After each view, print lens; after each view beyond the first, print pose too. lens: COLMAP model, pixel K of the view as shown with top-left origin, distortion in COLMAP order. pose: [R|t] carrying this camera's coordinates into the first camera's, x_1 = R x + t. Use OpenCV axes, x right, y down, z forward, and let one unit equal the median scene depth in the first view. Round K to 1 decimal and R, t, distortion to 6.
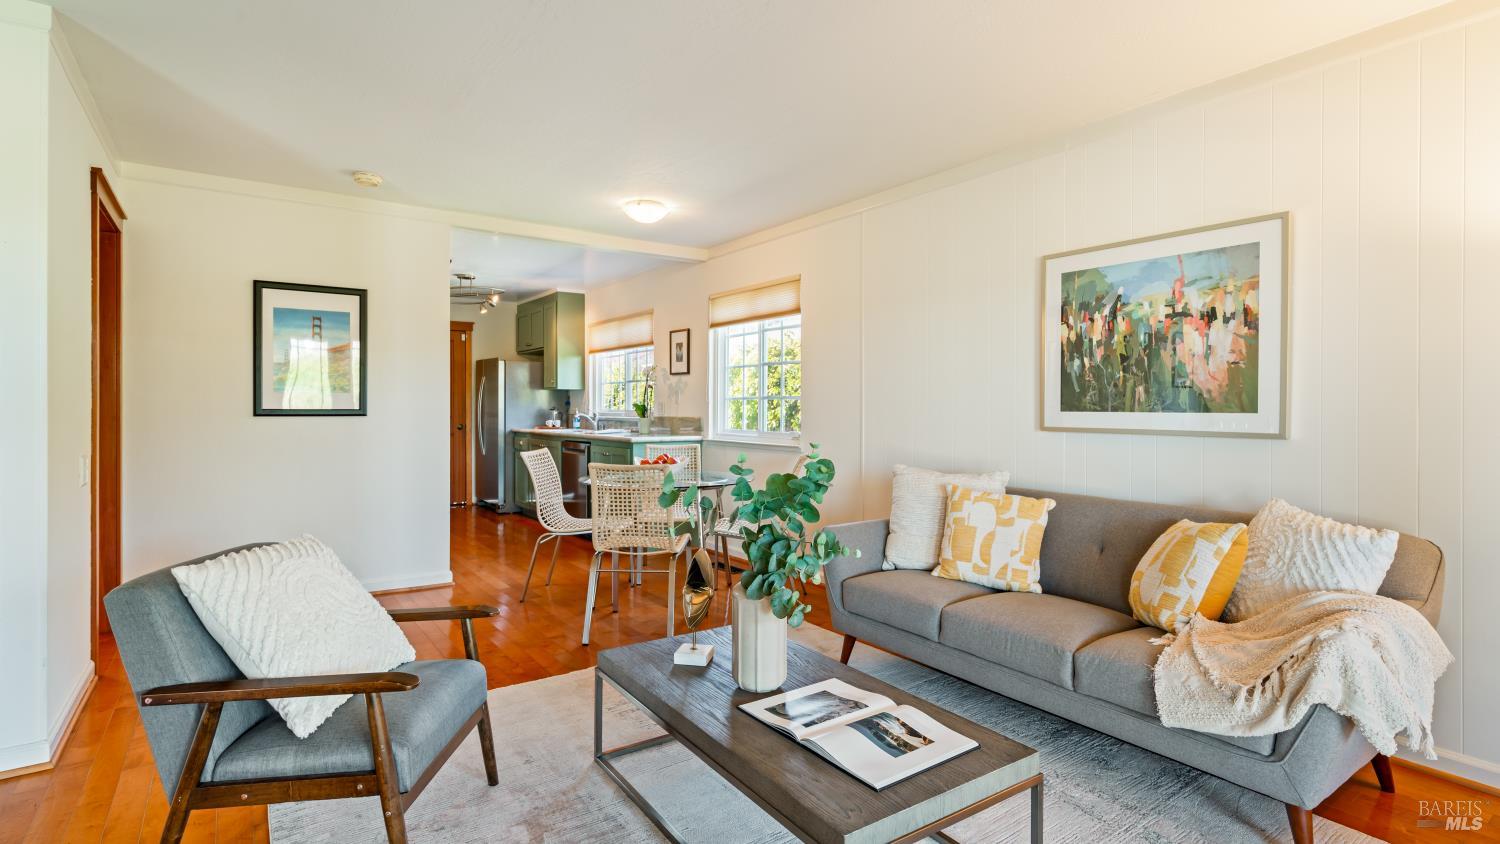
lens RADIAL K [[730.0, 0, 745.5], [0, 730.0, 414.4], [0, 0, 1]] dist [-0.000791, 0.000025]
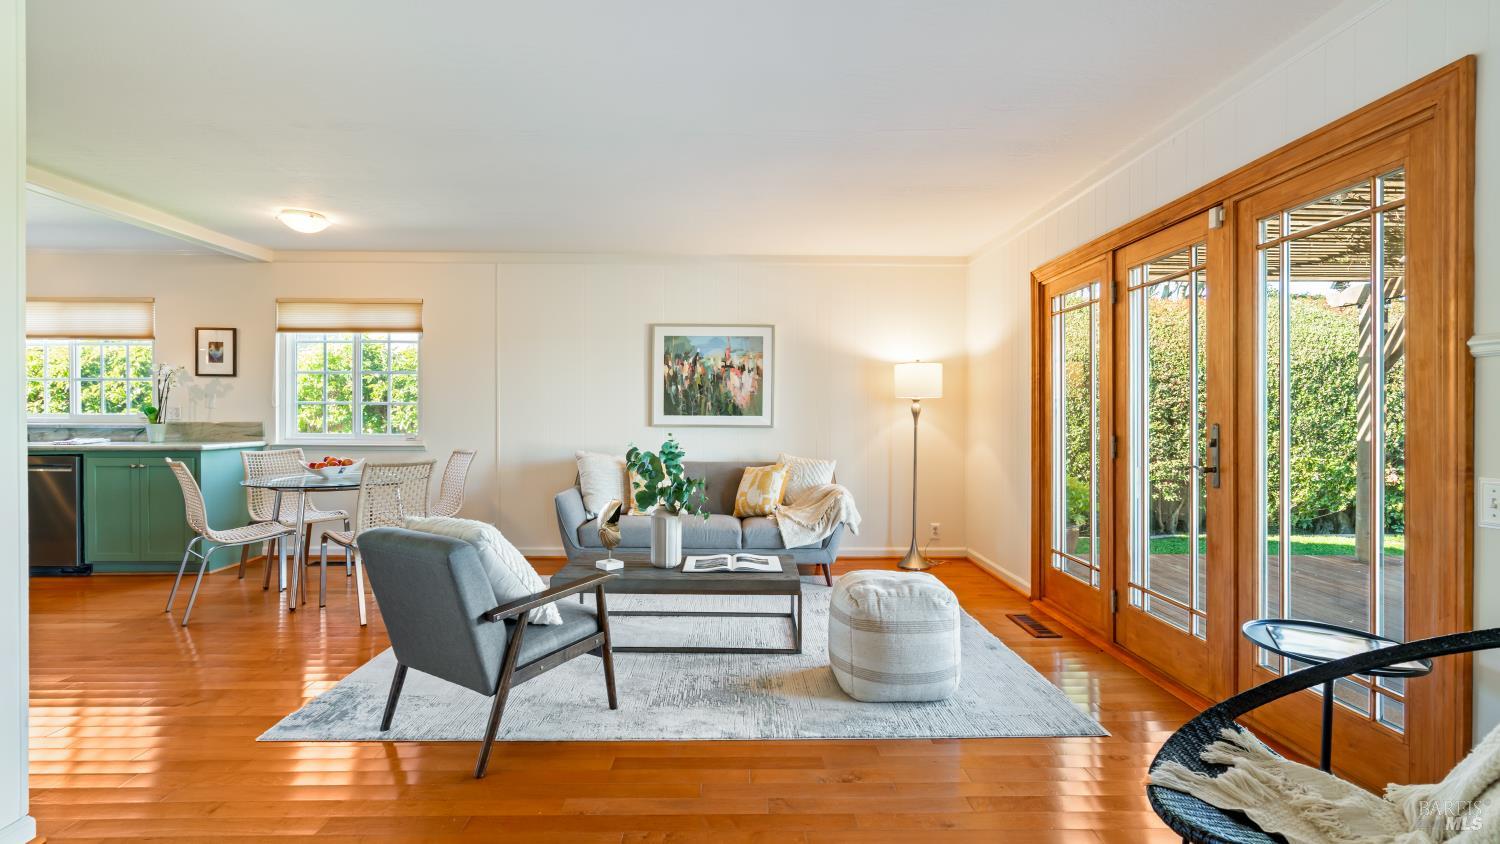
lens RADIAL K [[683.7, 0, 750.5], [0, 683.7, 421.8], [0, 0, 1]] dist [-0.002947, 0.001538]
pose [[0.558538, -0.010726, 0.829409, -0.807482], [0.005308, 0.999942, 0.009357, -0.002675], [-0.829462, -0.000824, 0.558563, -0.080703]]
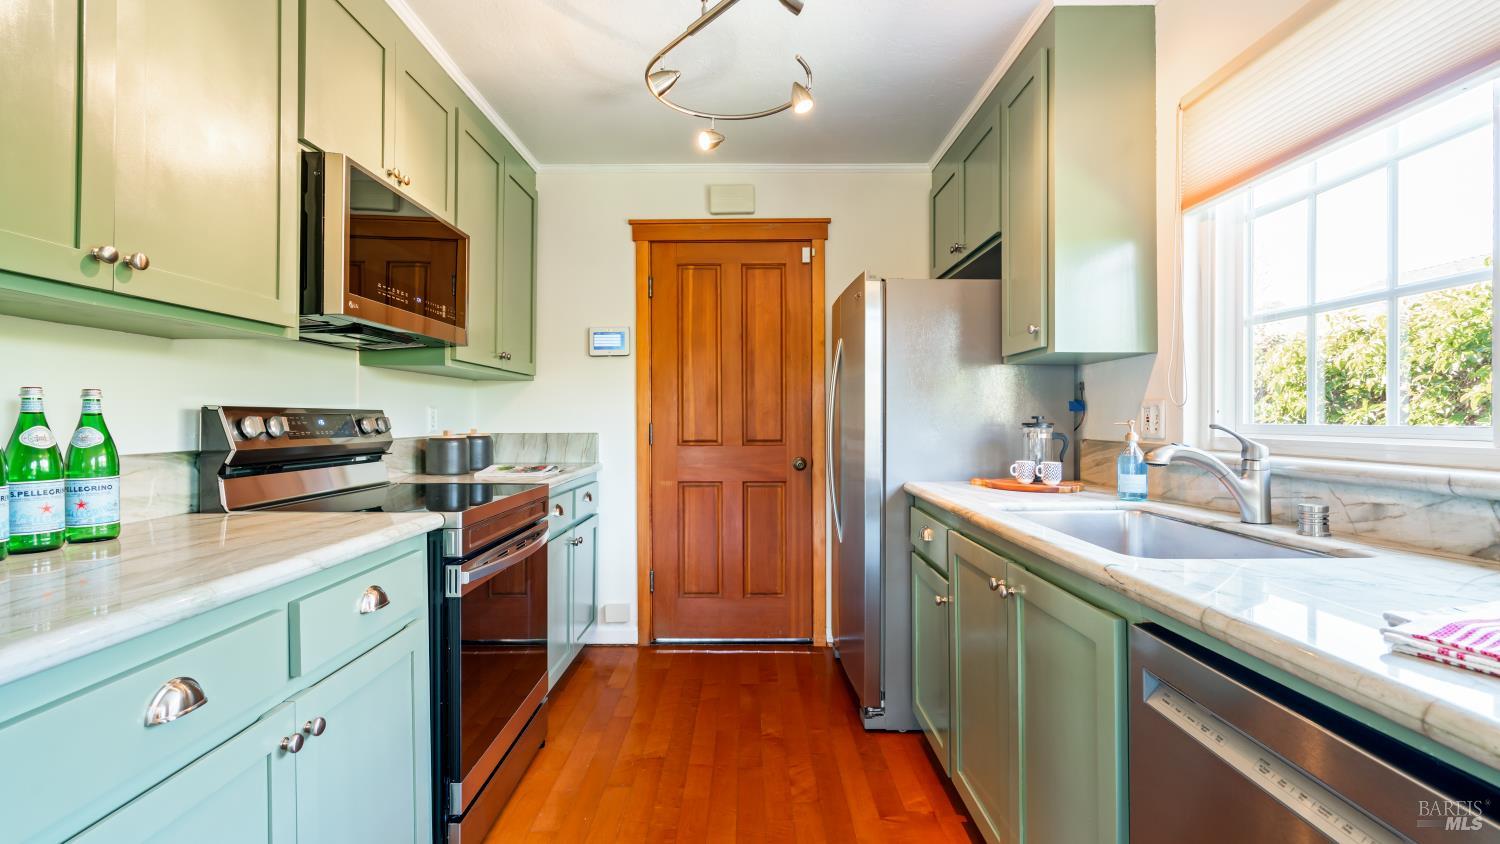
lens RADIAL K [[683.7, 0, 749.0], [0, 683.7, 421.5], [0, 0, 1]] dist [-0.002947, 0.001538]
pose [[0.818697, -0.002961, -0.574218, -0.464517], [0.001427, 0.999994, -0.003122, -0.016818], [0.574224, 0.001737, 0.818697, 1.645597]]
